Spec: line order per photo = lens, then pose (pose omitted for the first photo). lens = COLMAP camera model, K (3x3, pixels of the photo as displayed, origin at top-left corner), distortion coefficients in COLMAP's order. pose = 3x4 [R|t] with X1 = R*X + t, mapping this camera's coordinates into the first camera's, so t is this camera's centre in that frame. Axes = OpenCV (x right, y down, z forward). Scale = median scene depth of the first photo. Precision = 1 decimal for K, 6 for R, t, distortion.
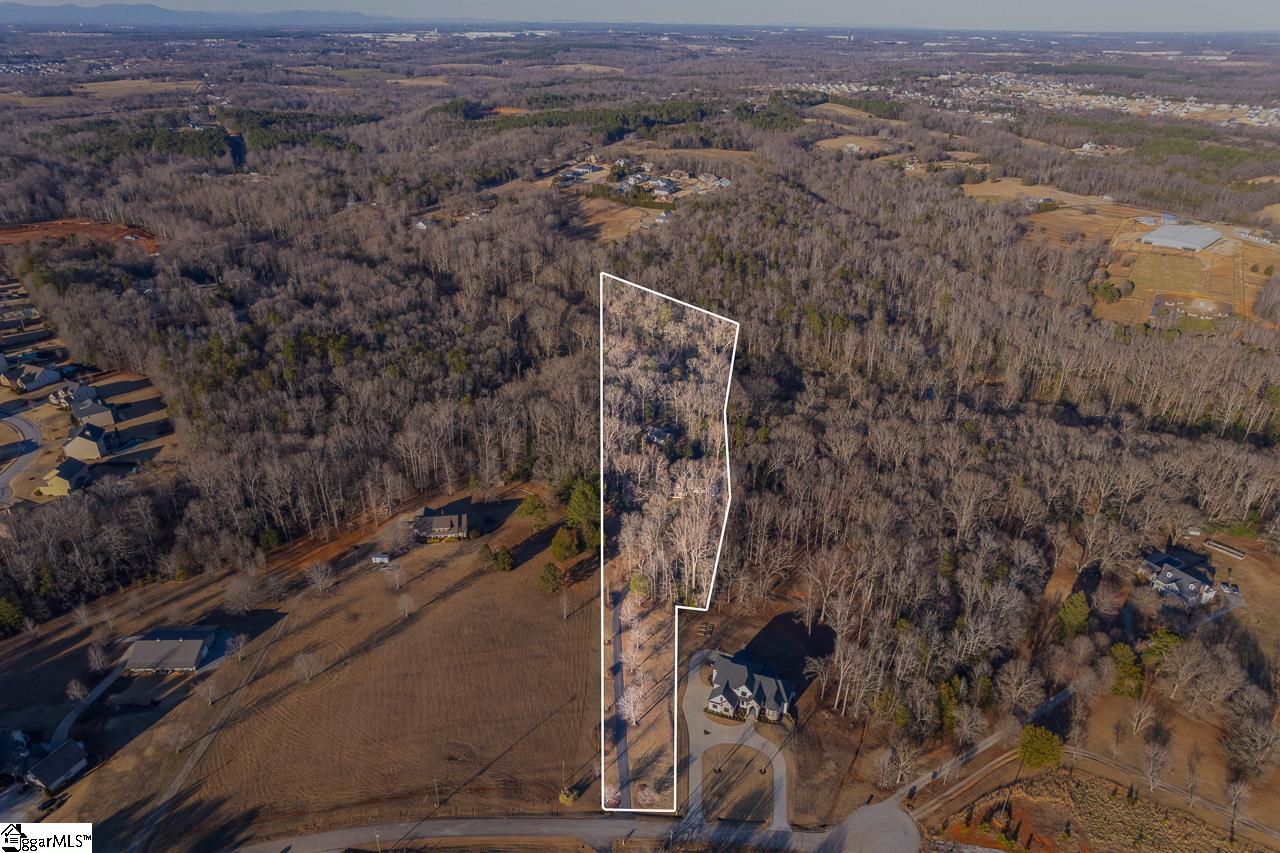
lens RADIAL K [[832.4, 0, 640.0], [0, 832.4, 426.5], [0, 0, 1]] dist [-0.080056, 0.074211]
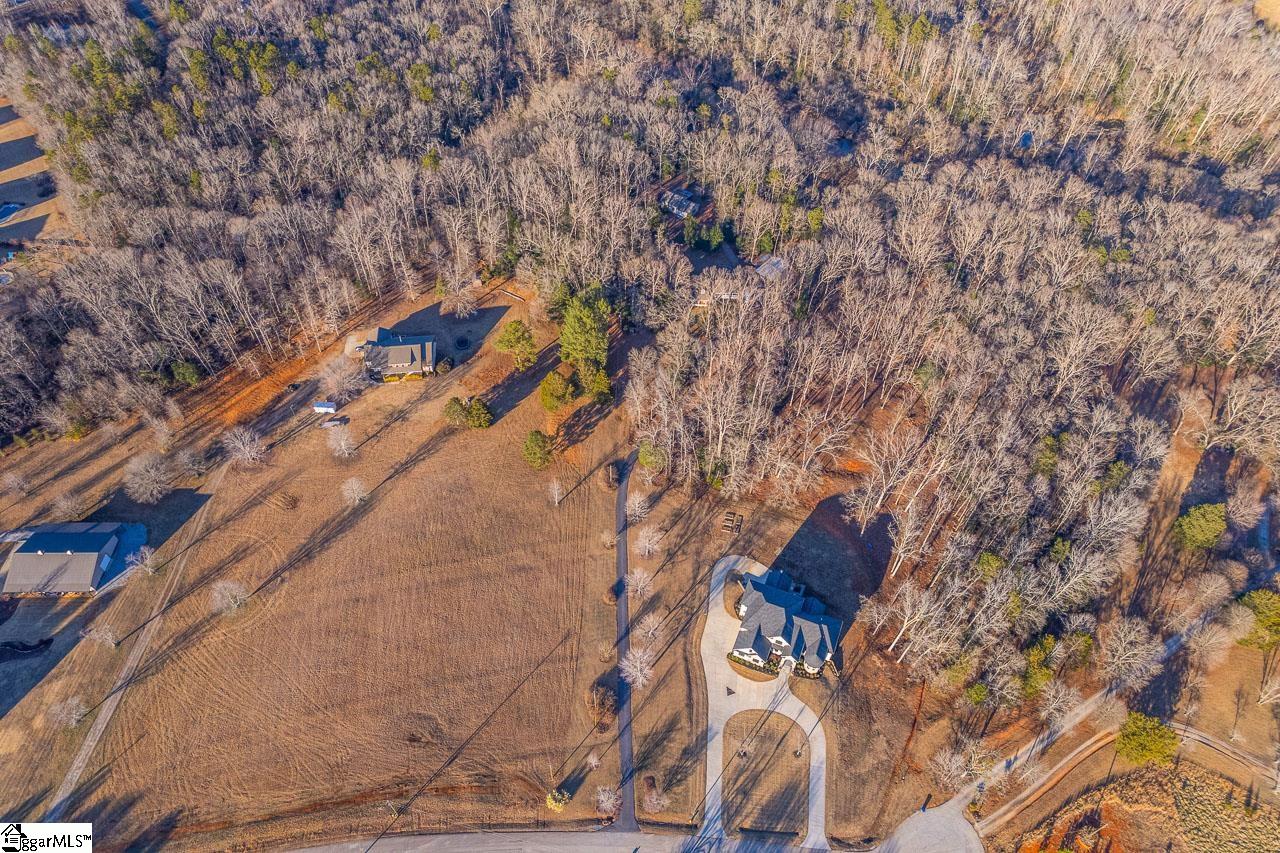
lens RADIAL K [[832.4, 0, 640.0], [0, 832.4, 426.5], [0, 0, 1]] dist [-0.080056, 0.074211]
pose [[0.999725, 0.022016, -0.008124, -0.005085], [-0.017006, 0.918240, 0.395659, -0.142821], [0.016171, -0.395411, 0.918362, 0.273862]]
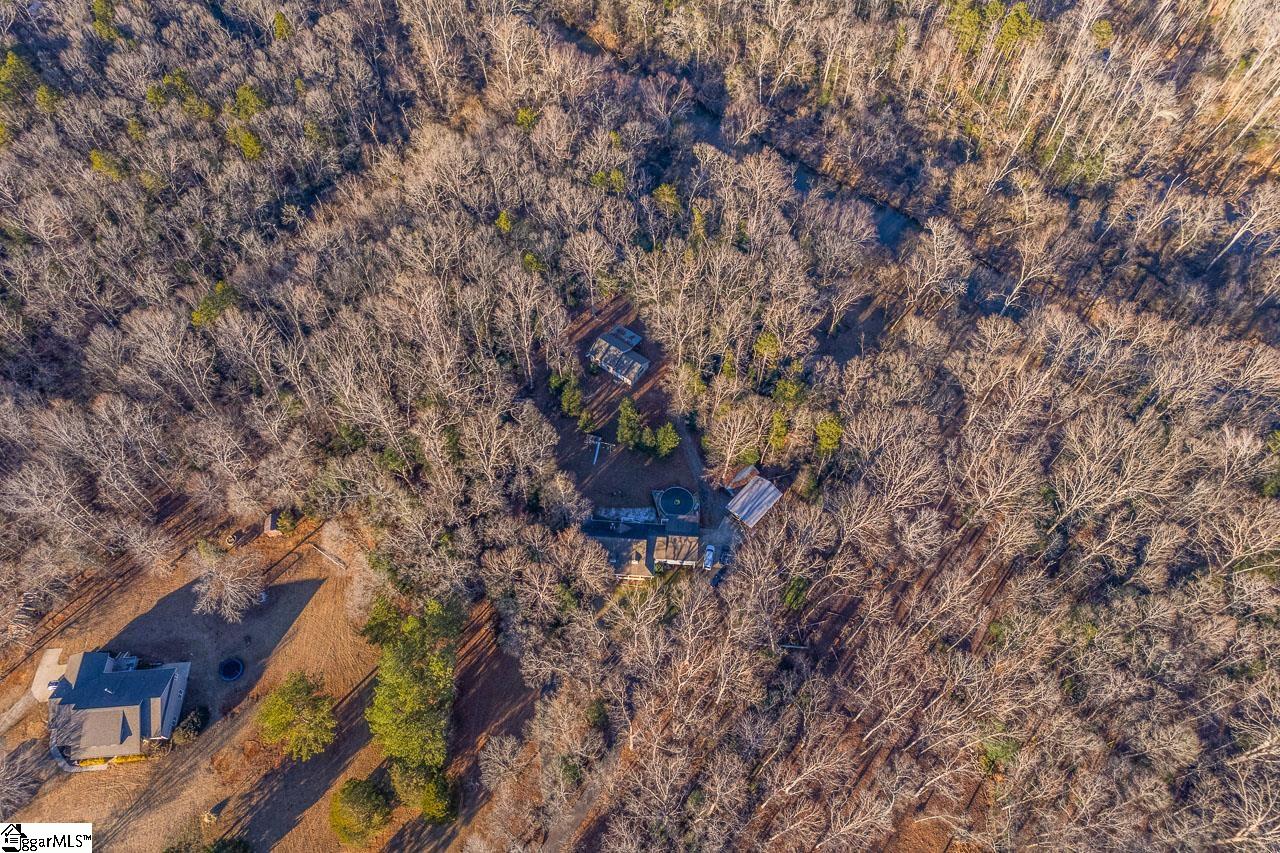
lens RADIAL K [[832.4, 0, 640.0], [0, 832.4, 426.5], [0, 0, 1]] dist [-0.080056, 0.074211]
pose [[0.998290, 0.049606, -0.030923, 0.072234], [-0.026408, 0.854668, 0.518504, -0.290958], [0.052150, -0.516800, 0.854516, 0.759404]]
